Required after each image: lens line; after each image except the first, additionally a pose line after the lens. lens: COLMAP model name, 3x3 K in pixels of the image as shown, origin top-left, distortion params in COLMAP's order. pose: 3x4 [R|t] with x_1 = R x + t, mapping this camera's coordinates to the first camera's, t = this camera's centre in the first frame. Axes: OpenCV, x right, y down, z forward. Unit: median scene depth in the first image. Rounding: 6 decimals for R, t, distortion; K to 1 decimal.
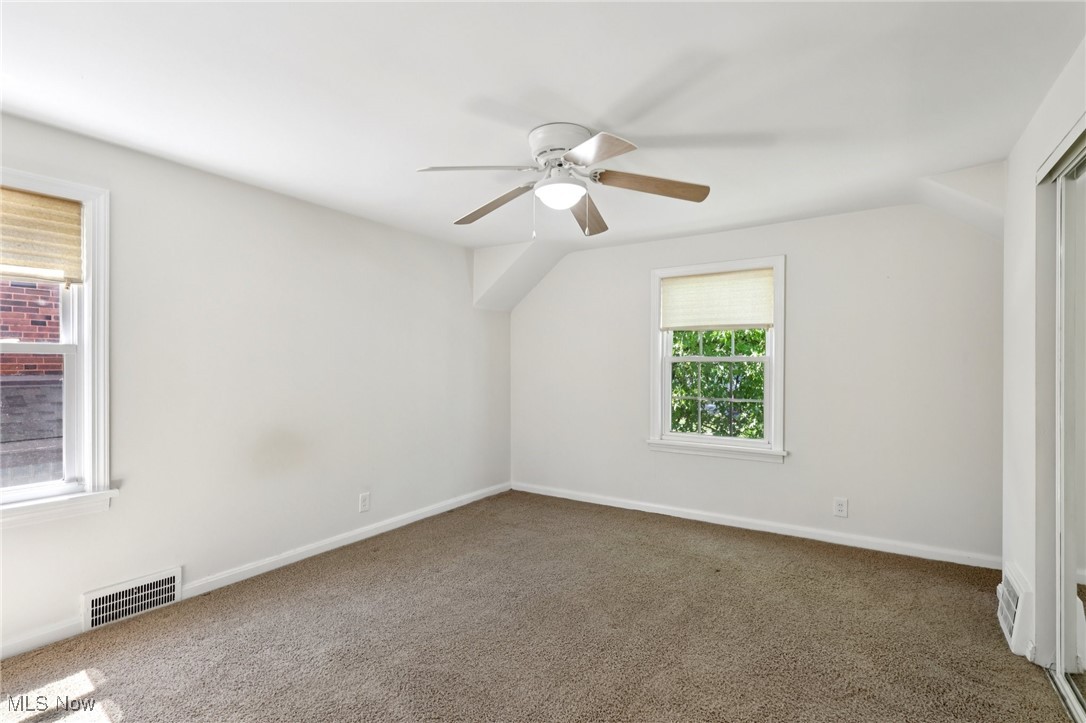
lens RADIAL K [[515.3, 0, 537.7], [0, 515.3, 366.9], [0, 0, 1]] dist [-0.004353, 0.000448]
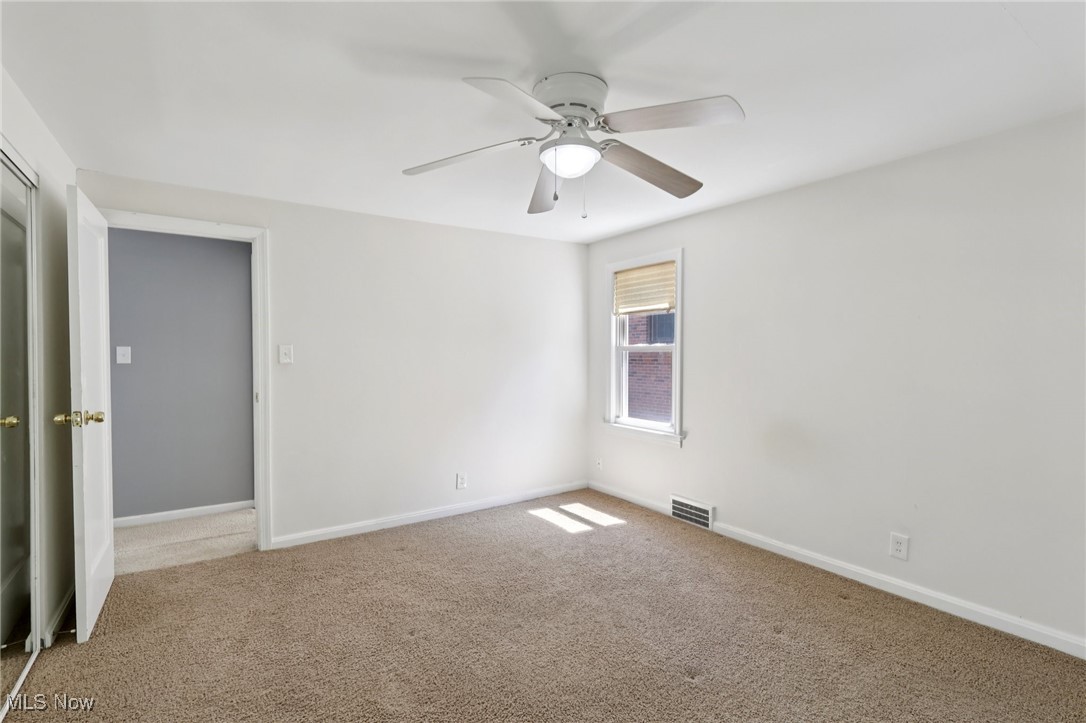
lens RADIAL K [[515.3, 0, 541.0], [0, 515.3, 365.6], [0, 0, 1]] dist [-0.004353, 0.000448]
pose [[-0.390009, 0.023153, -0.920520, 0.753959], [0.000499, 0.999689, 0.024933, -0.018322], [0.920811, 0.009265, -0.389899, 1.151027]]
